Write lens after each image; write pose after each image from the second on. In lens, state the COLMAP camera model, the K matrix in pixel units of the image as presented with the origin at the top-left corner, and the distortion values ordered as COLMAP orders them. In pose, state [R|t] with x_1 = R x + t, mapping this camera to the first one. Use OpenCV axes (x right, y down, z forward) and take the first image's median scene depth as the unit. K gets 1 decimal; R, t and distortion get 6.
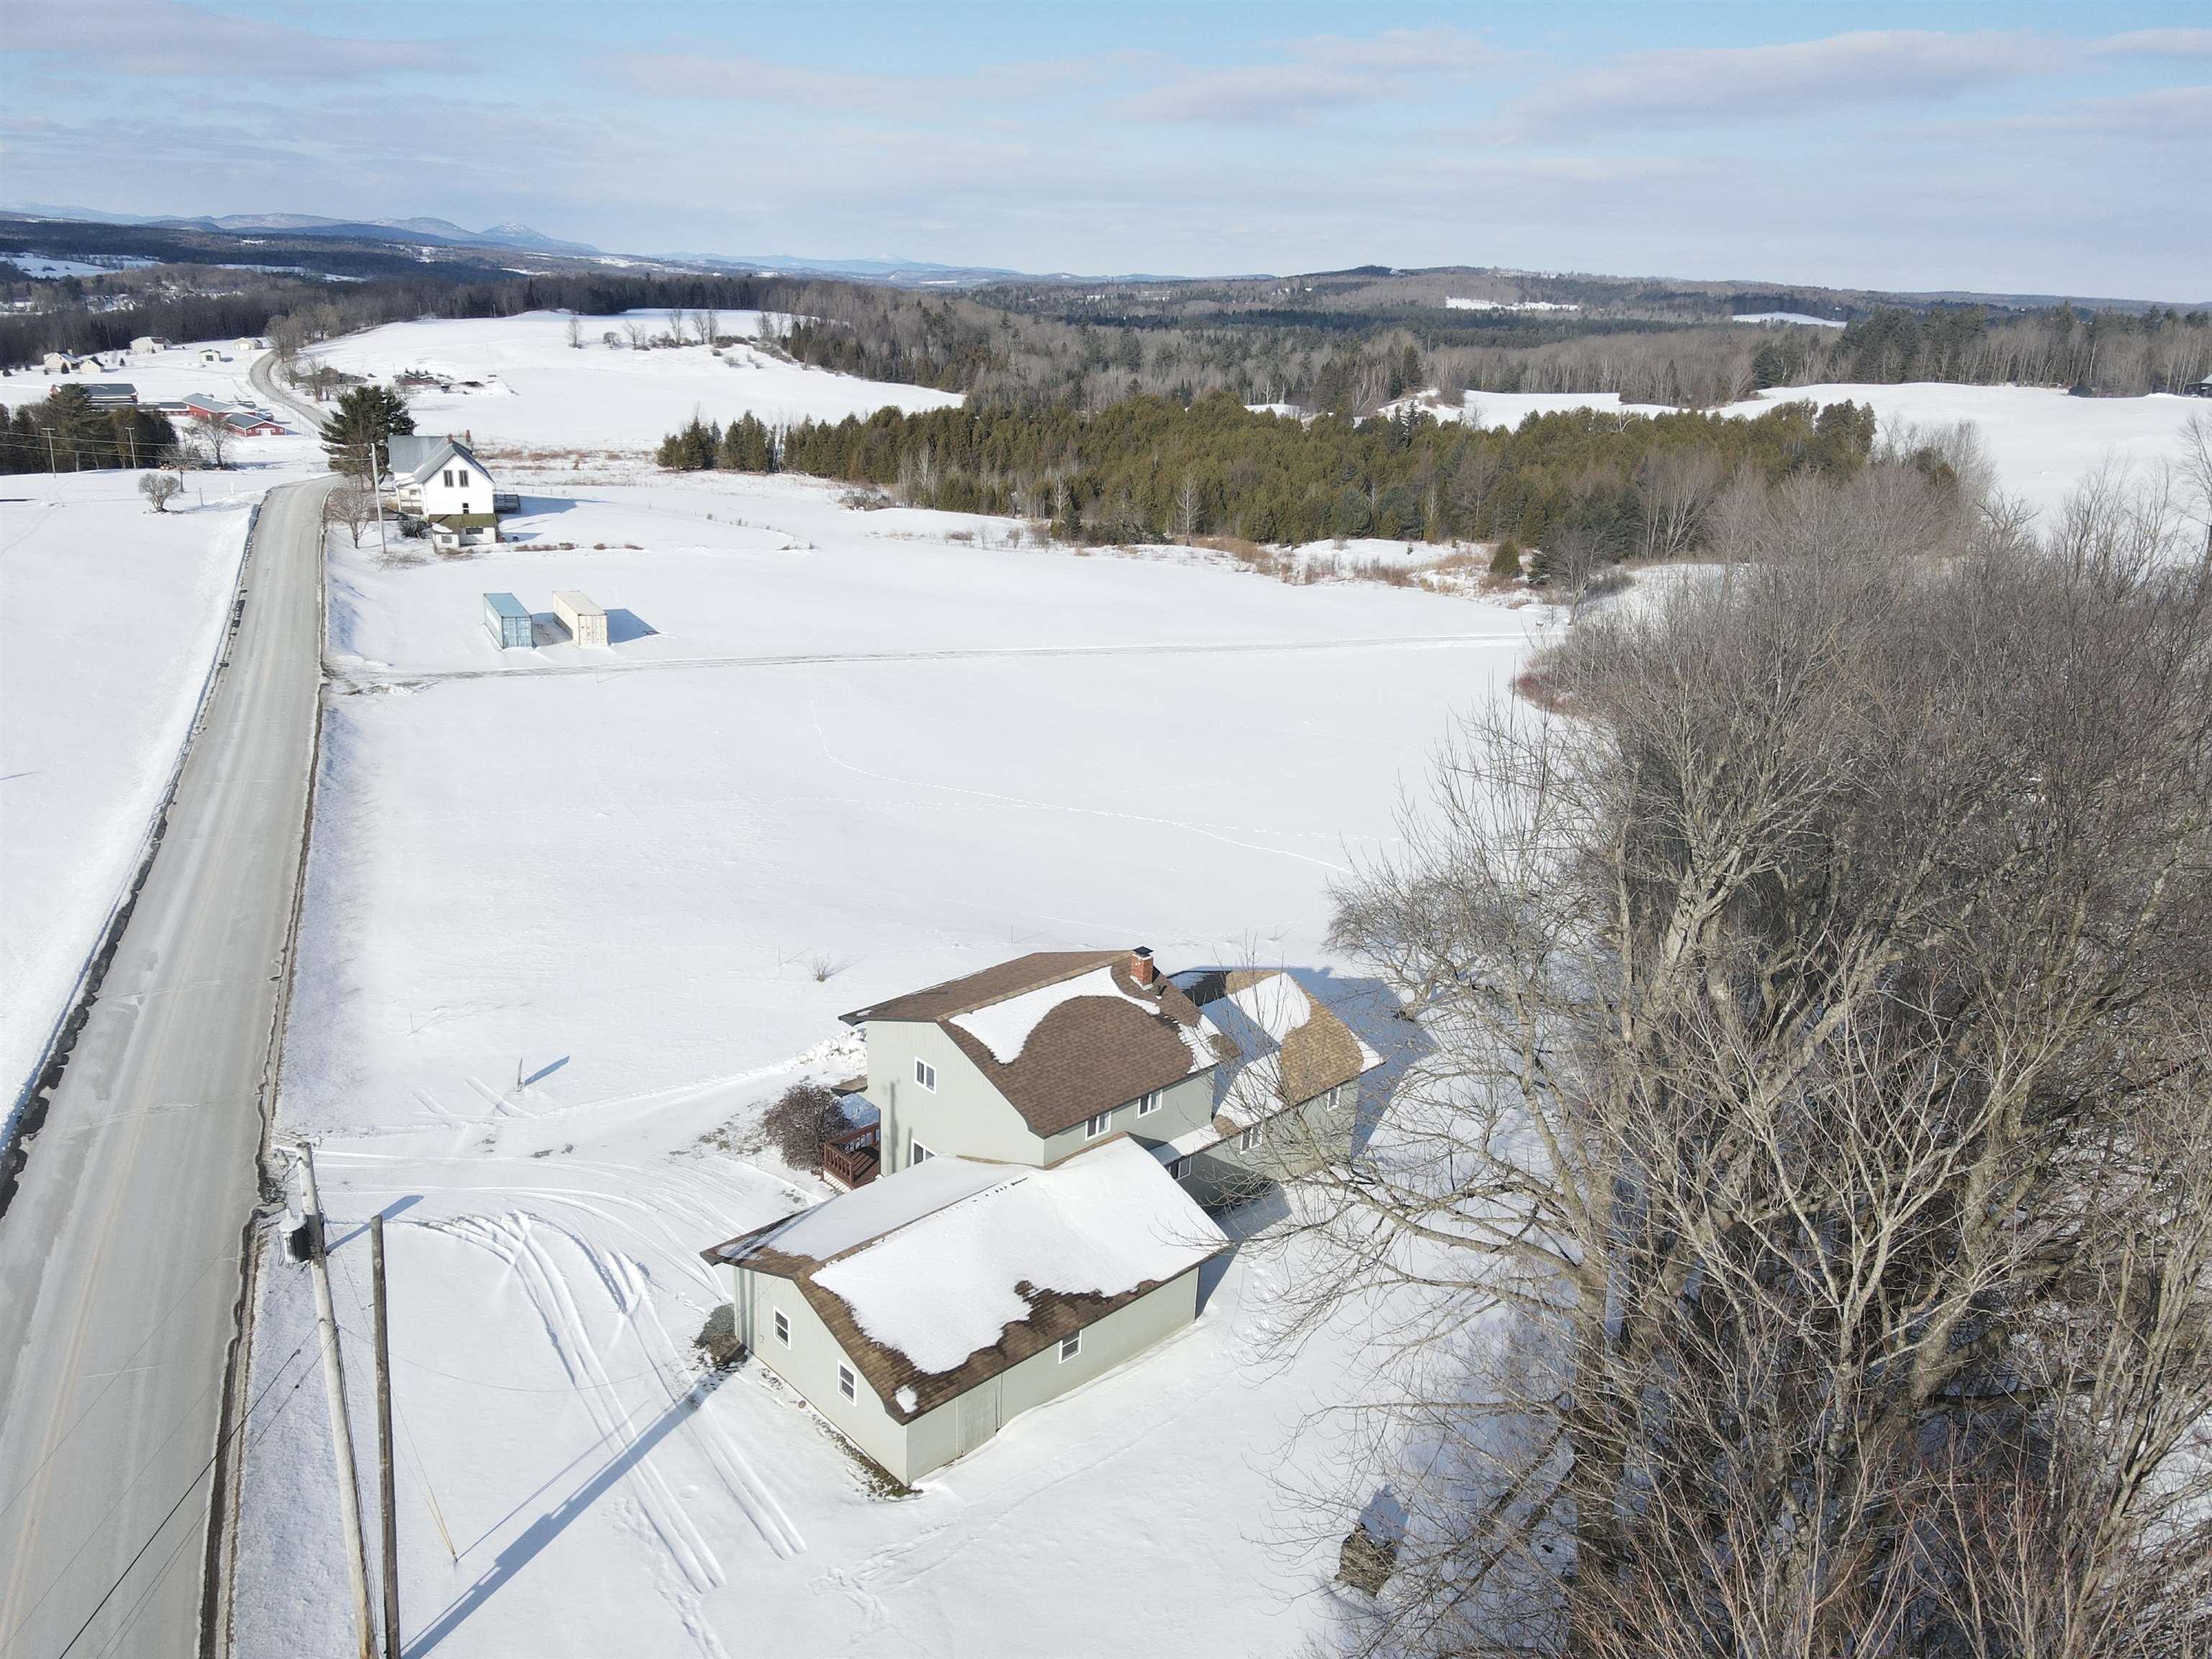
lens RADIAL K [[1607.9, 0, 1028.5], [0, 1607.9, 829.5], [0, 0, 1]] dist [0.007304, 0.003673]
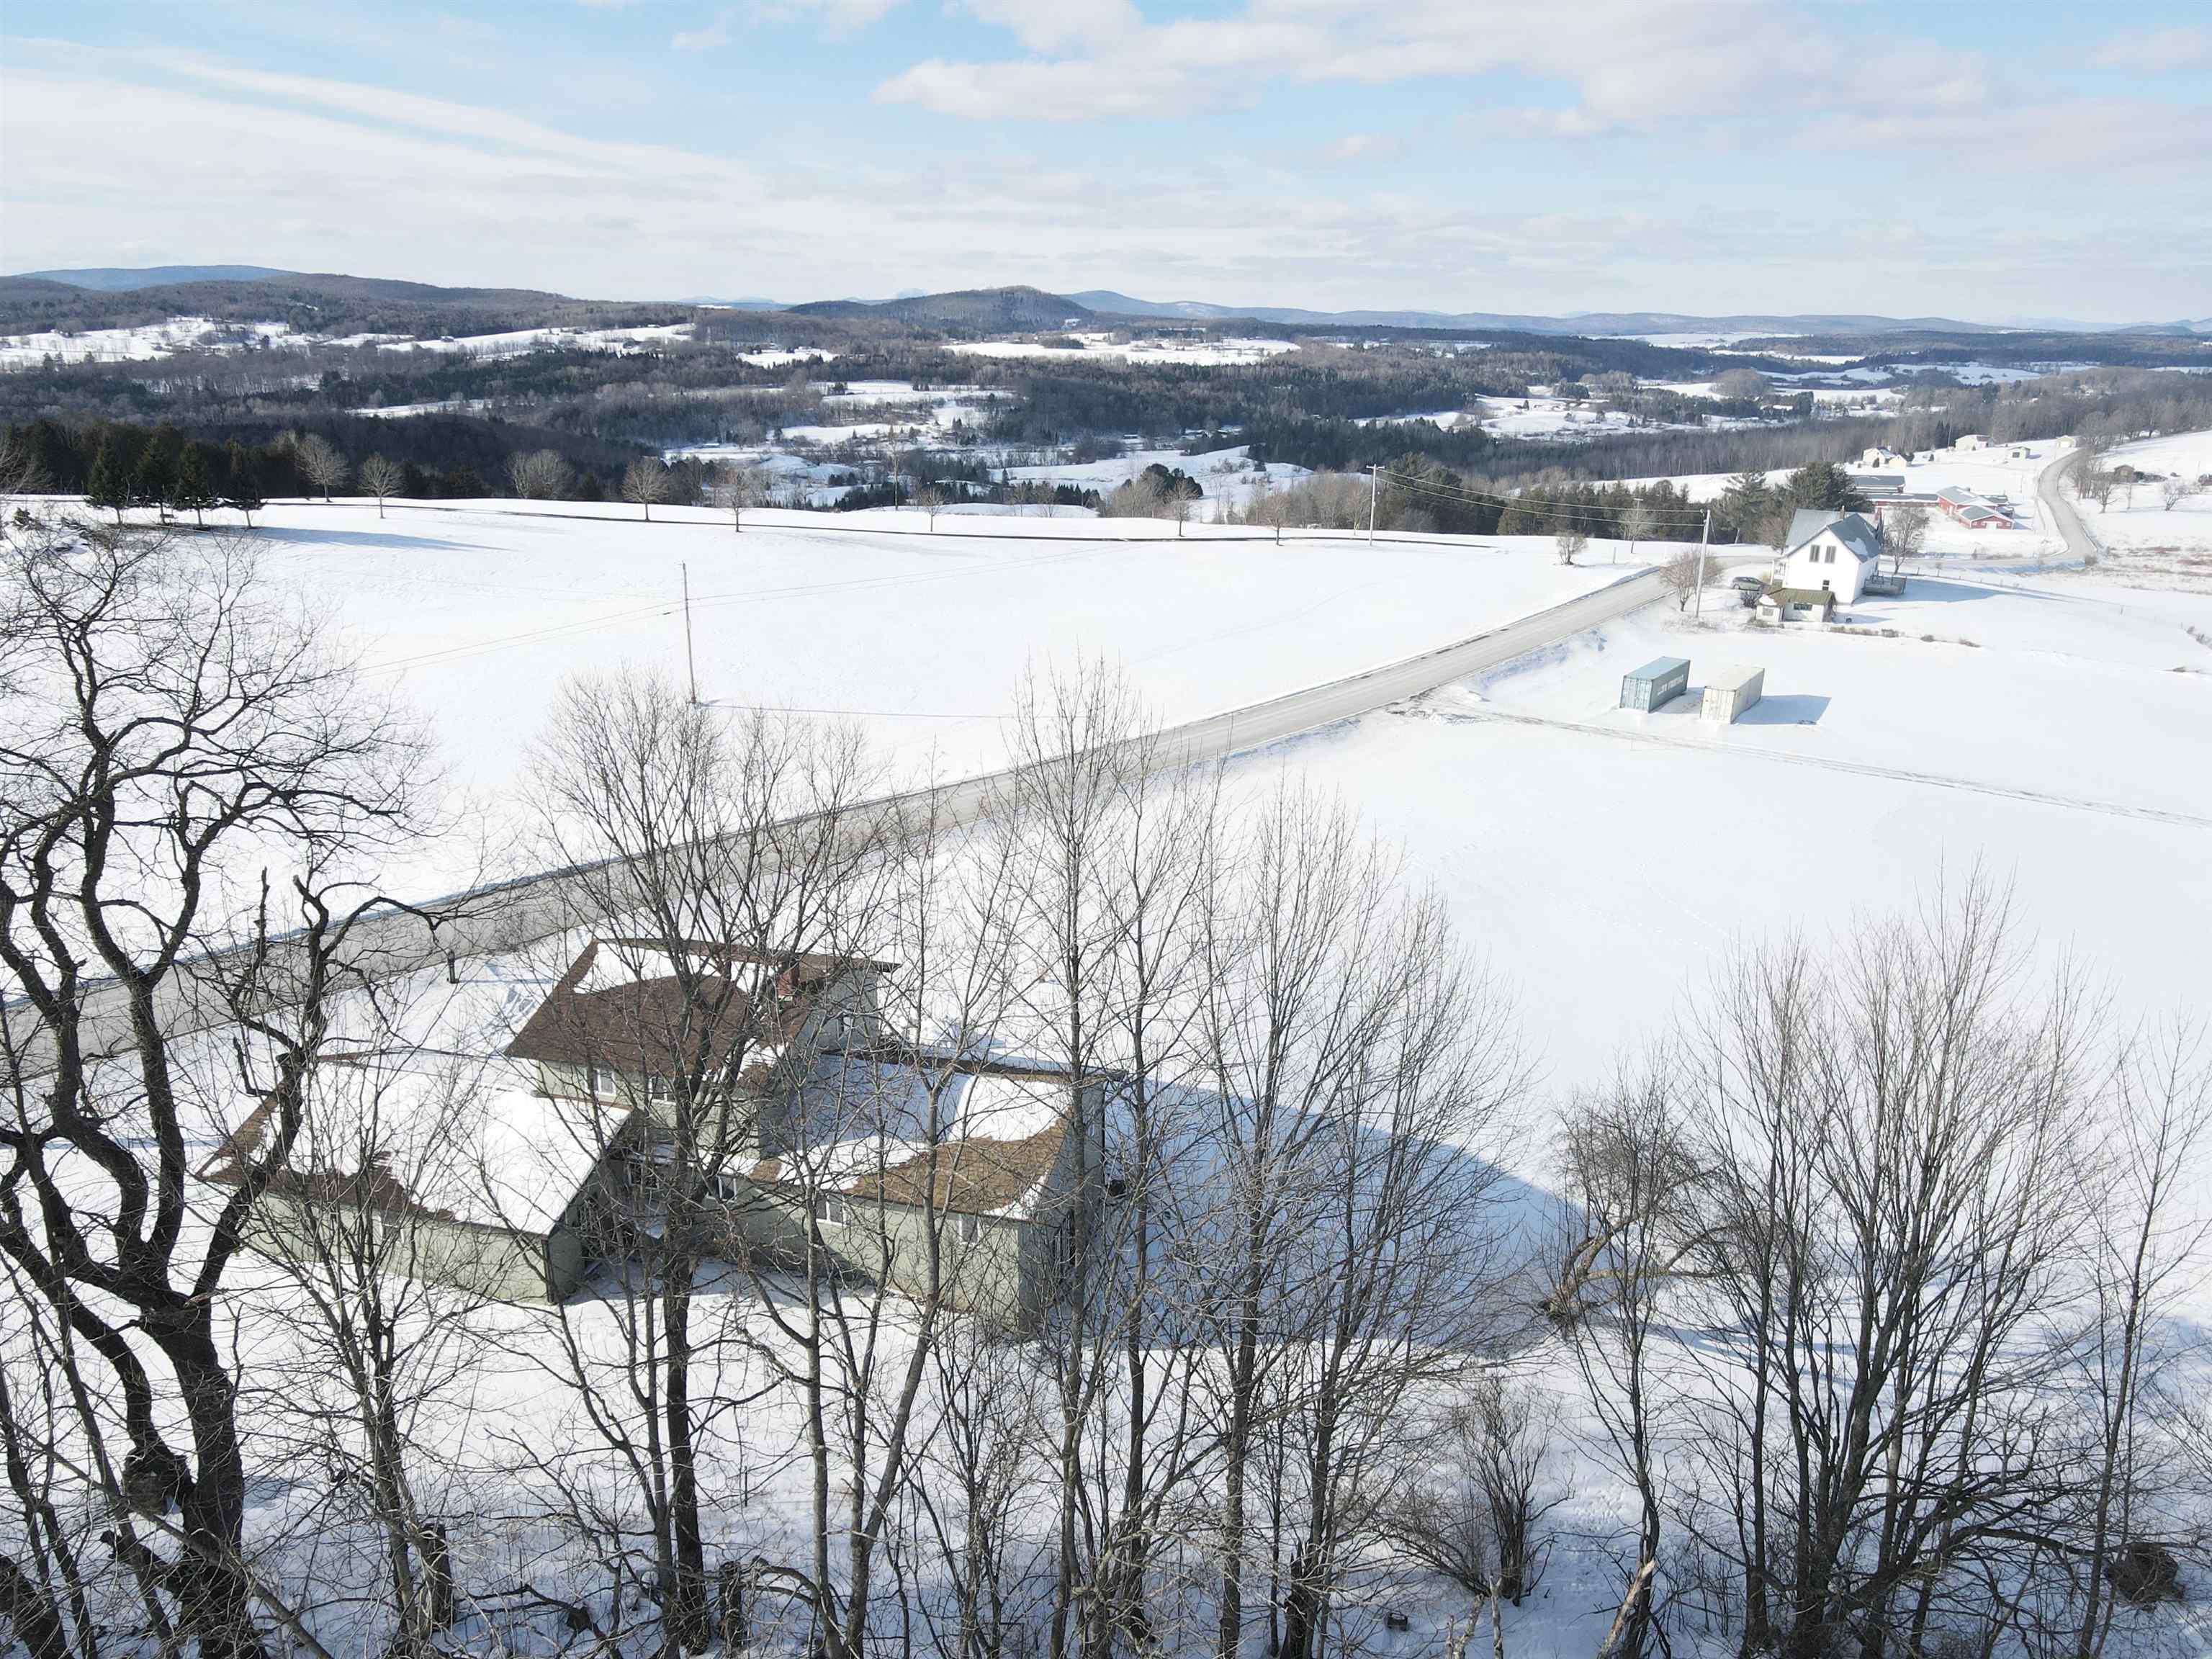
lens RADIAL K [[1573.1, 0, 1106.0], [0, 1573.1, 829.5], [0, 0, 1]] dist [-0.016657, 0.033800]
pose [[0.517030, 0.216193, -0.828215, 0.228917], [-0.260778, 0.961366, 0.088154, -0.031637], [0.815276, 0.170402, 0.553434, 0.164050]]
